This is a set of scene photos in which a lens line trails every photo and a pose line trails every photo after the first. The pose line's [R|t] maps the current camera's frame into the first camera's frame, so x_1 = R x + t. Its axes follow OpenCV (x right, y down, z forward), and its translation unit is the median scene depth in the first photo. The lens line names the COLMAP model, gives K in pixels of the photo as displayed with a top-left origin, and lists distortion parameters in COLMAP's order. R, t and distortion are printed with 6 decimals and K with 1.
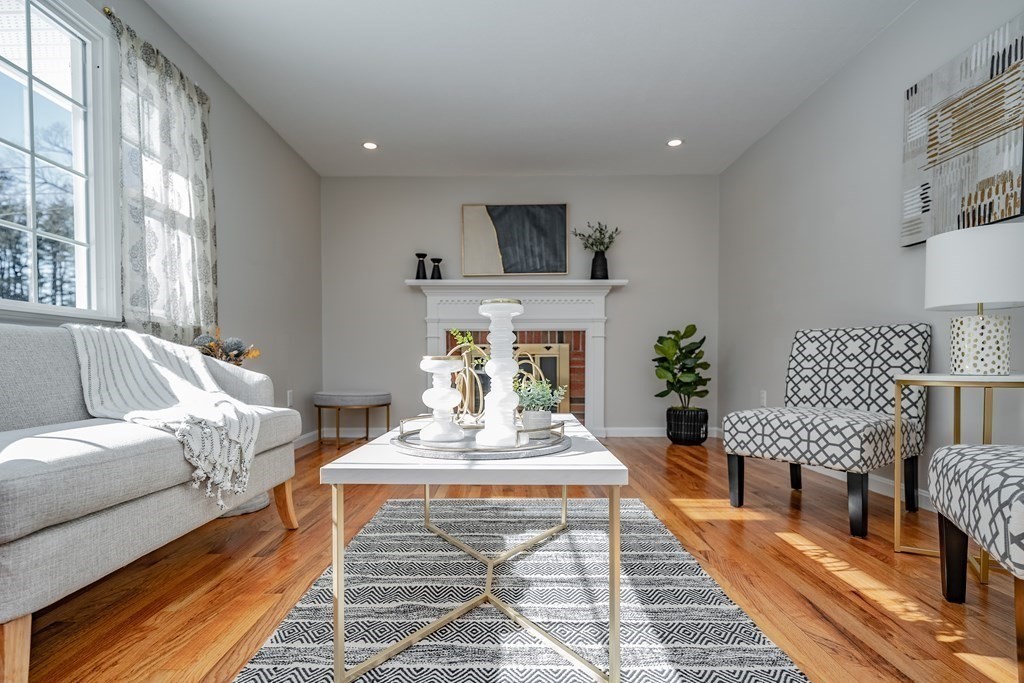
lens RADIAL K [[513.3, 0, 508.9], [0, 513.3, 373.8], [0, 0, 1]] dist [-0.000730, -0.000044]
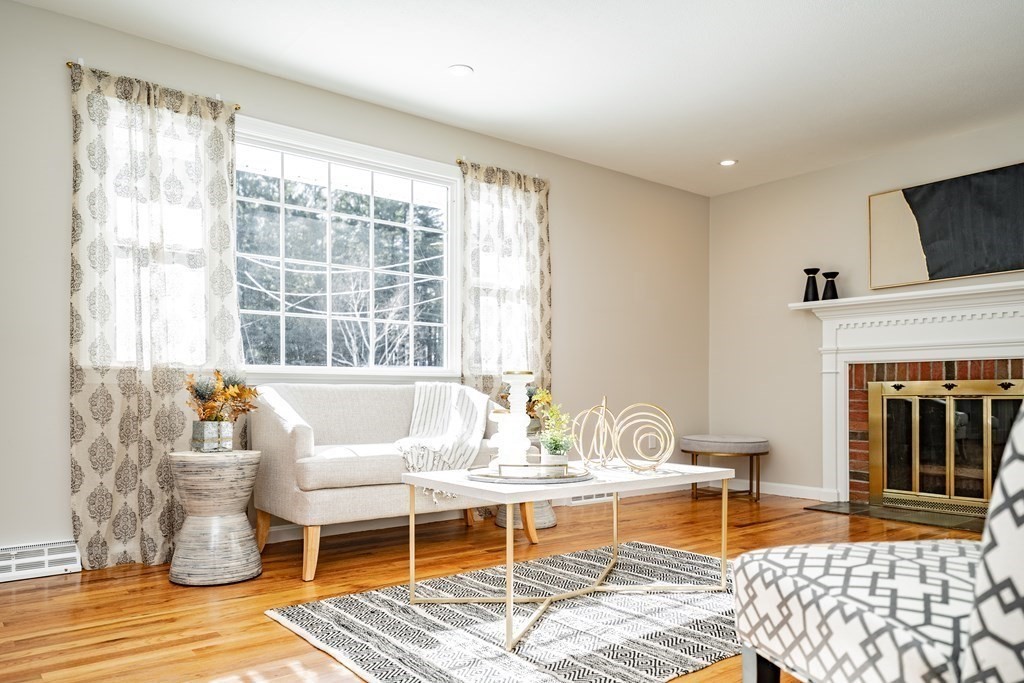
lens RADIAL K [[714.5, 0, 509.1], [0, 714.5, 389.5], [0, 0, 1]] dist [0.021528, 0.000904]
pose [[0.633664, 0.000341, -0.773608, 0.651987], [-0.022144, 0.999598, -0.017697, -0.026554], [0.773291, 0.028345, 0.633417, -0.108389]]
